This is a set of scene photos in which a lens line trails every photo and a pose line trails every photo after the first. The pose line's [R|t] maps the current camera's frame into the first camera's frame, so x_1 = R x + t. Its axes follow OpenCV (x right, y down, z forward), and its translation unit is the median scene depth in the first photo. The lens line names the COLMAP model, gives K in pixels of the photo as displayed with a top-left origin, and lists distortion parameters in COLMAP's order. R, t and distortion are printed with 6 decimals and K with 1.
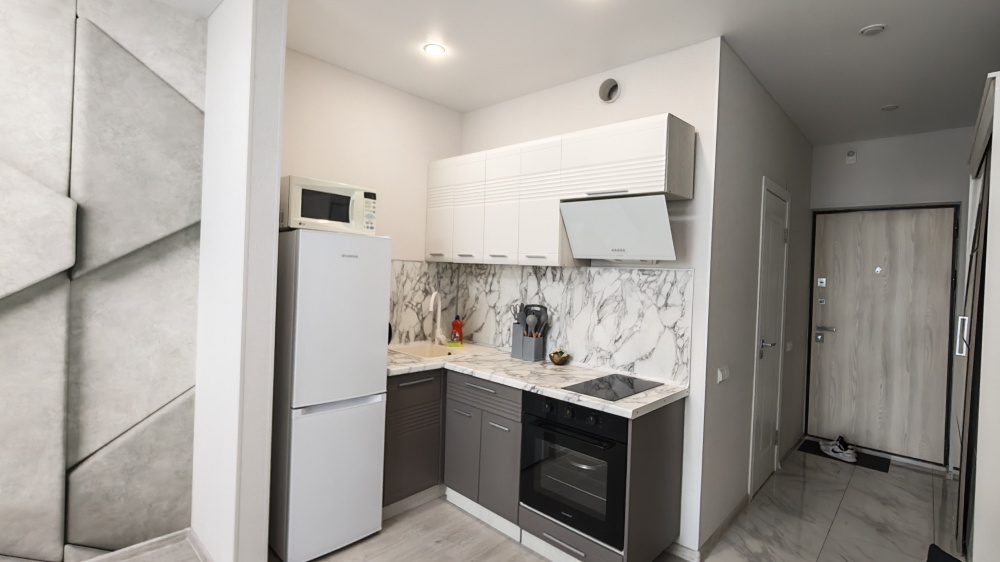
lens RADIAL K [[458.7, 0, 499.5], [0, 458.7, 276.3], [0, 0, 1]] dist [0.003094, -0.002920]
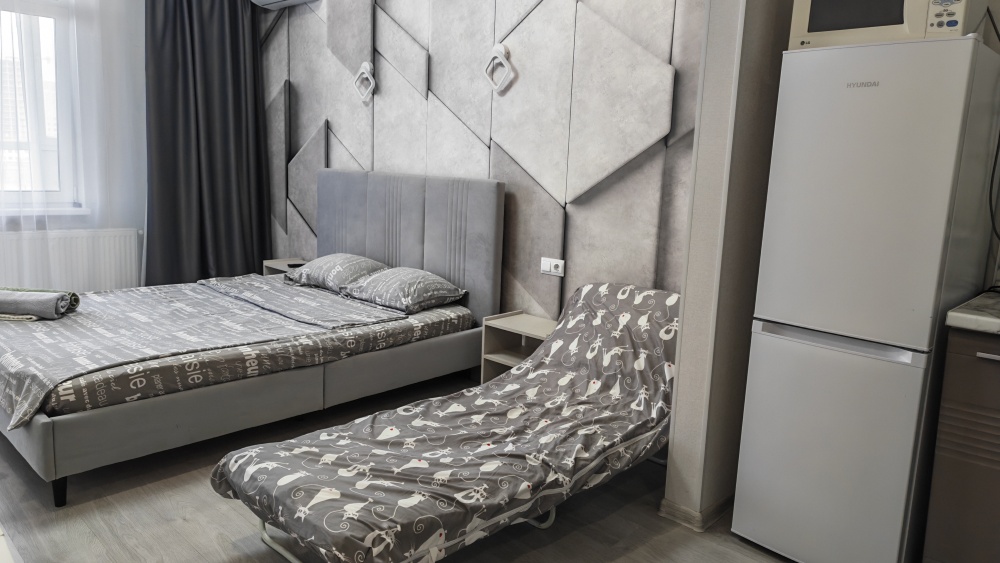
lens RADIAL K [[684.7, 0, 499.0], [0, 684.7, 270.9], [0, 0, 1]] dist [0.039282, -0.020214]
pose [[-0.019390, 0.119187, -0.992682, 0.546575], [-0.048347, 0.991596, 0.120001, 0.100565], [0.998642, 0.050320, -0.013465, 0.572251]]
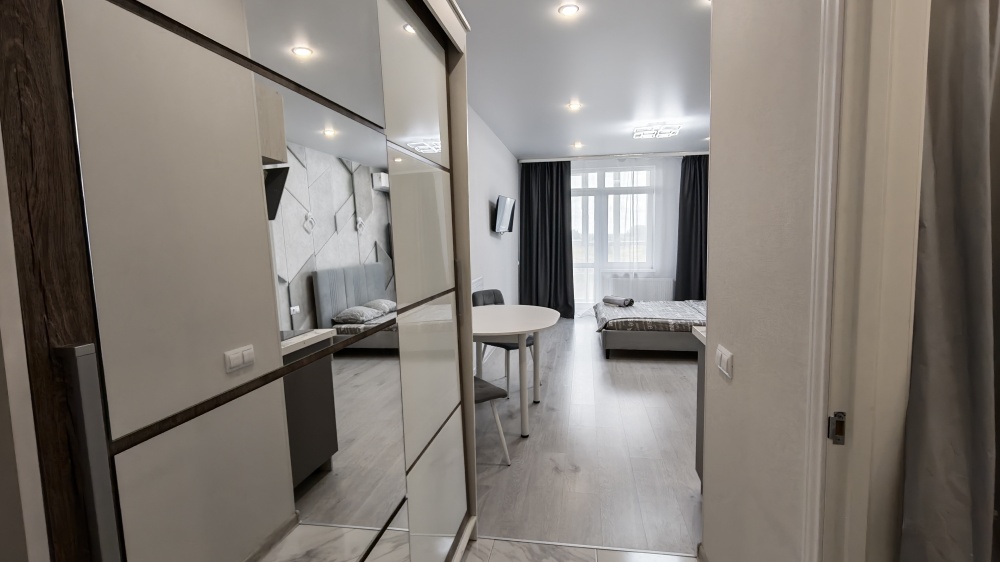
lens RADIAL K [[458.7, 0, 503.2], [0, 458.7, 277.4], [0, 0, 1]] dist [0.003094, -0.002920]
pose [[-0.839441, 0.022816, -0.542971, 1.186132], [-0.018931, 0.997284, 0.071175, 0.064883], [0.543121, 0.070026, -0.836730, 1.473743]]
